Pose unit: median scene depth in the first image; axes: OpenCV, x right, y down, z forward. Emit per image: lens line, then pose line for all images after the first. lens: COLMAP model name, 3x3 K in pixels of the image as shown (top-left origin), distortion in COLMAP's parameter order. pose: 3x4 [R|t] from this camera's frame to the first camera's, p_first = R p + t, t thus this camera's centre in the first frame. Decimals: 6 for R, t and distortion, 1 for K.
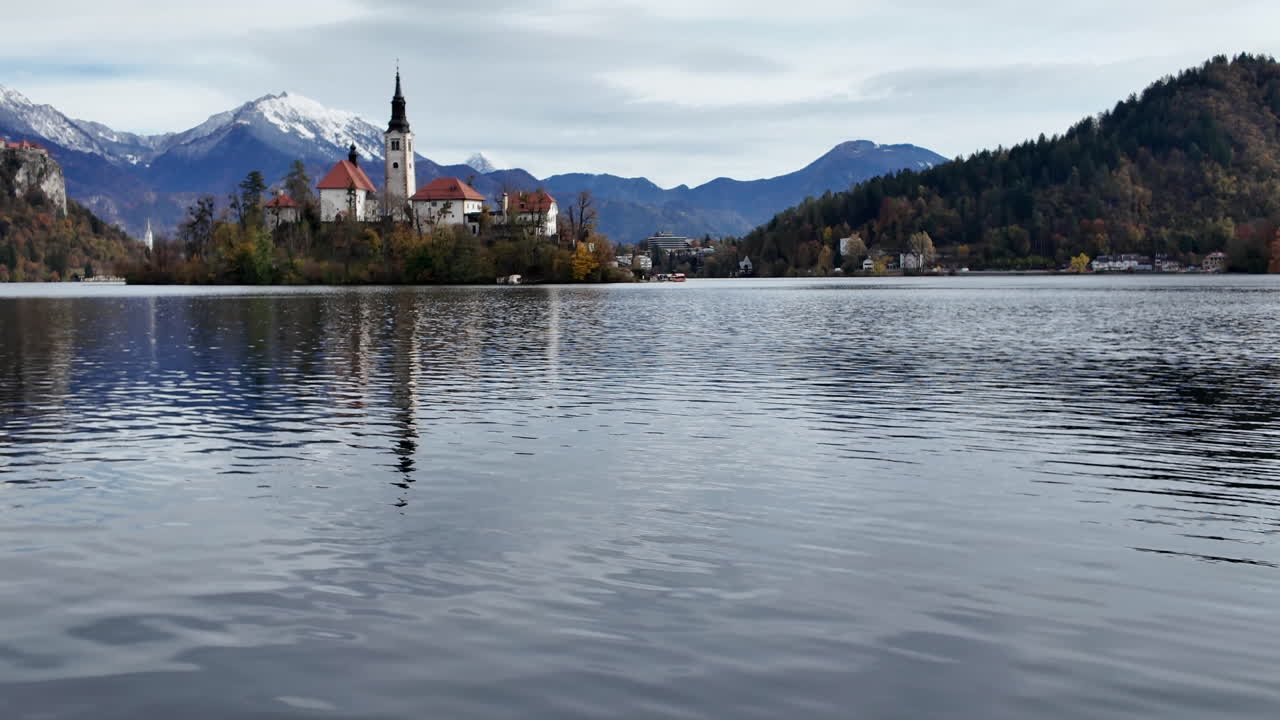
lens RADIAL K [[1464.5, 0, 640.0], [0, 1464.5, 360.0], [0, 0, 1]] dist [0.059660, -0.041023]
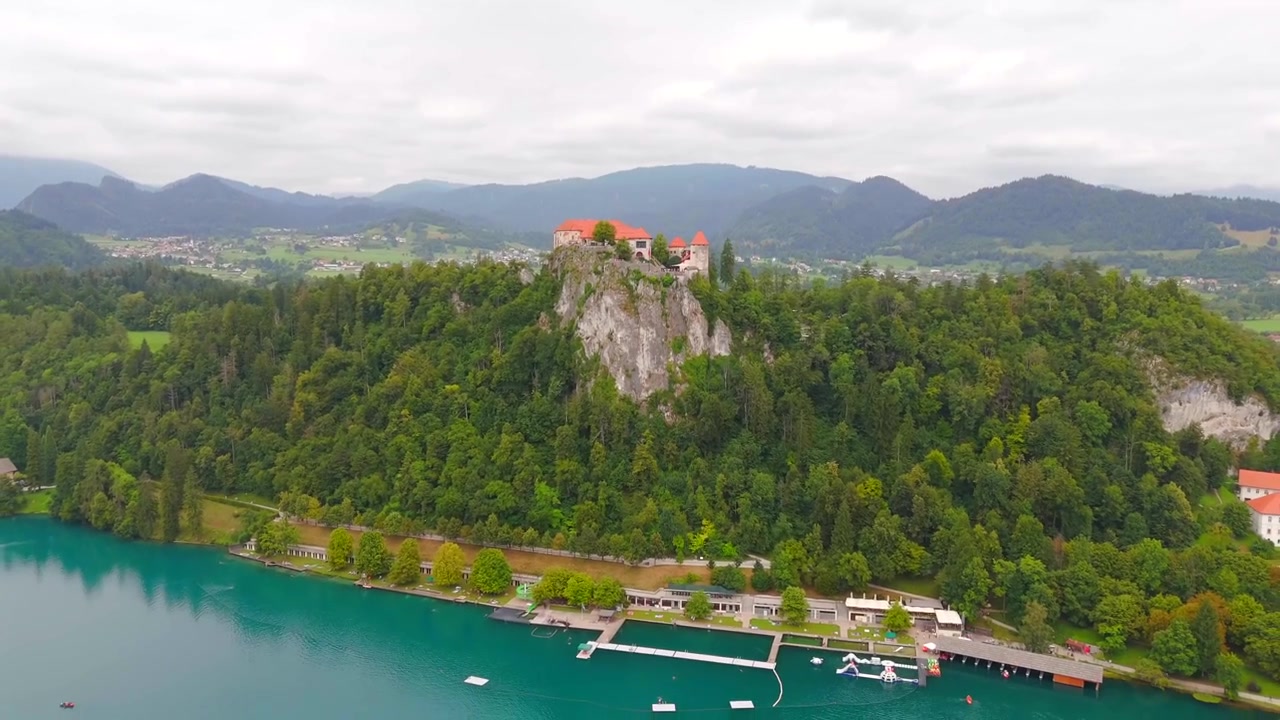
lens RADIAL K [[932.6, 0, 640.0], [0, 932.6, 360.0], [0, 0, 1]] dist [0.036452, -0.000270]
pose [[-0.322996, 0.107880, -0.940232, -0.138580], [-0.059591, 0.989192, 0.133969, -0.146701], [0.944522, 0.099300, -0.313076, 1.110748]]
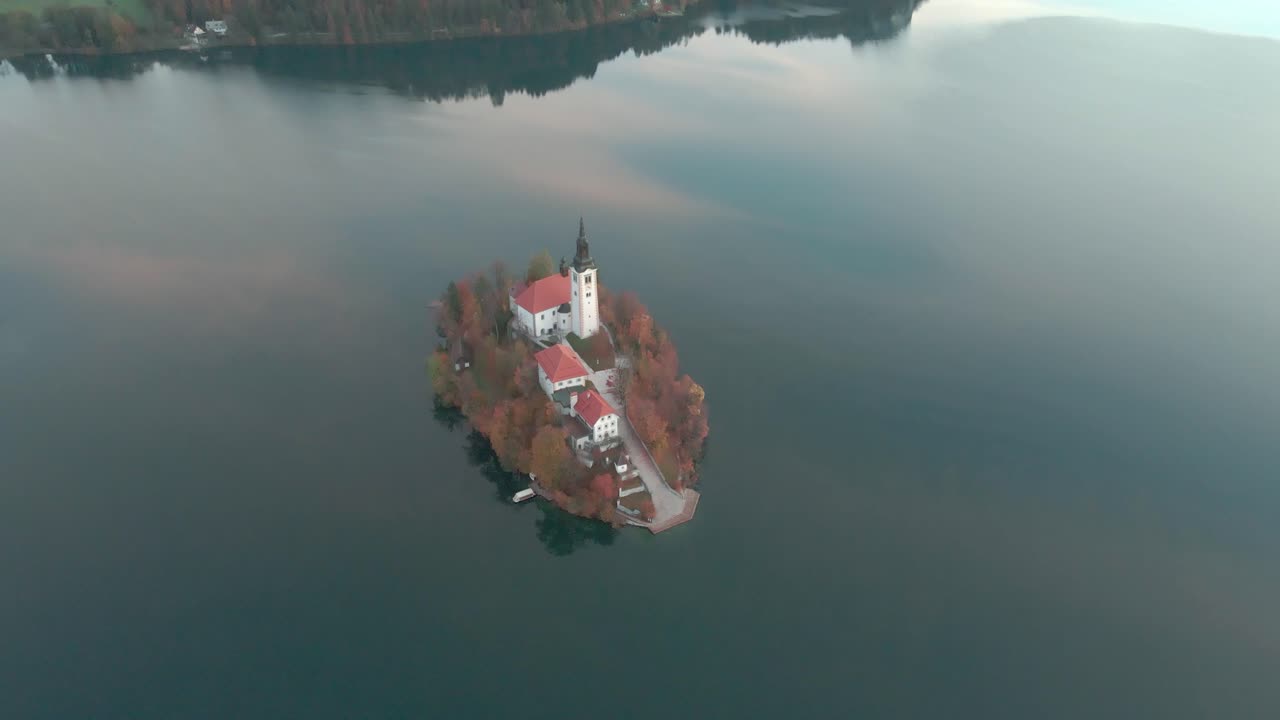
lens RADIAL K [[918.6, 0, 643.5], [0, 918.6, 368.3], [0, 0, 1]] dist [0.124706, -0.180261]
pose [[0.685066, 0.395008, -0.612089, 0.107364], [-0.044426, 0.861317, 0.506123, -0.142247], [0.727125, -0.319535, 0.607607, 0.180411]]
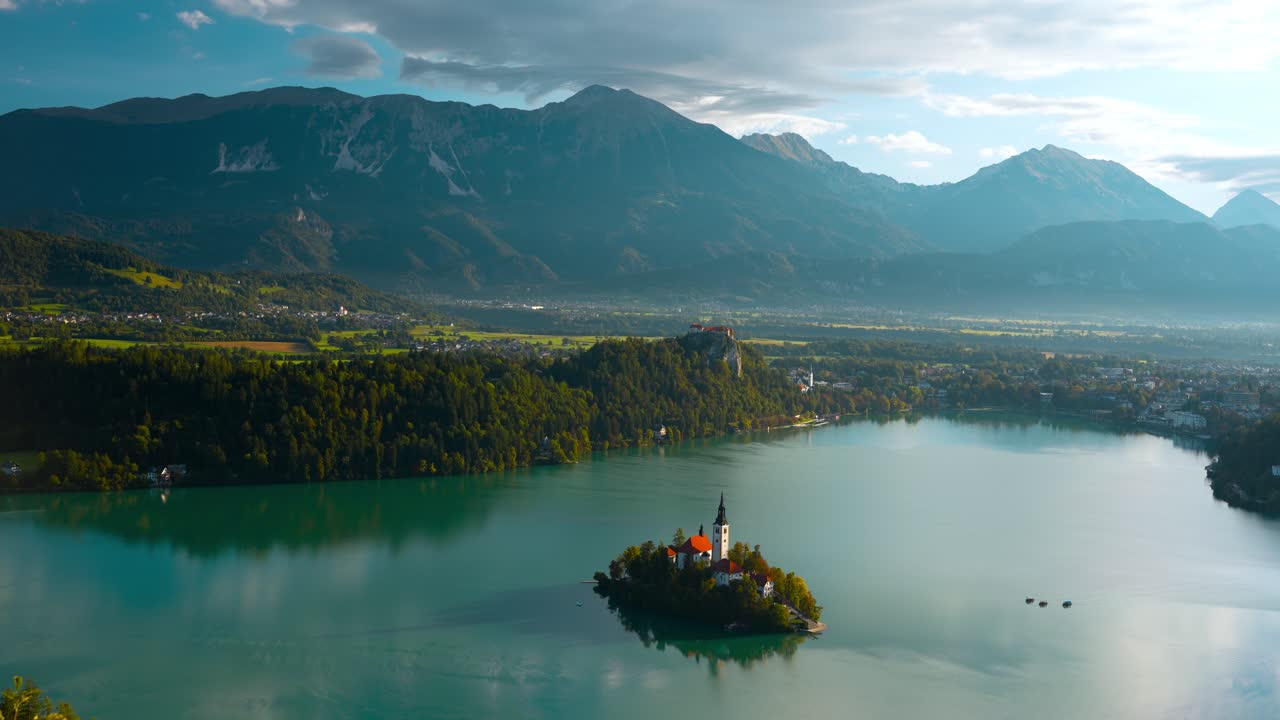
lens RADIAL K [[1364.0, 0, 640.0], [0, 1364.0, 360.0], [0, 0, 1]] dist [-0.018558, -0.015086]
pose [[0.859102, 0.057403, -0.508575, 0.211635], [-0.061635, 0.998062, 0.008535, -0.121641], [0.508079, 0.024013, 0.860976, -0.206835]]
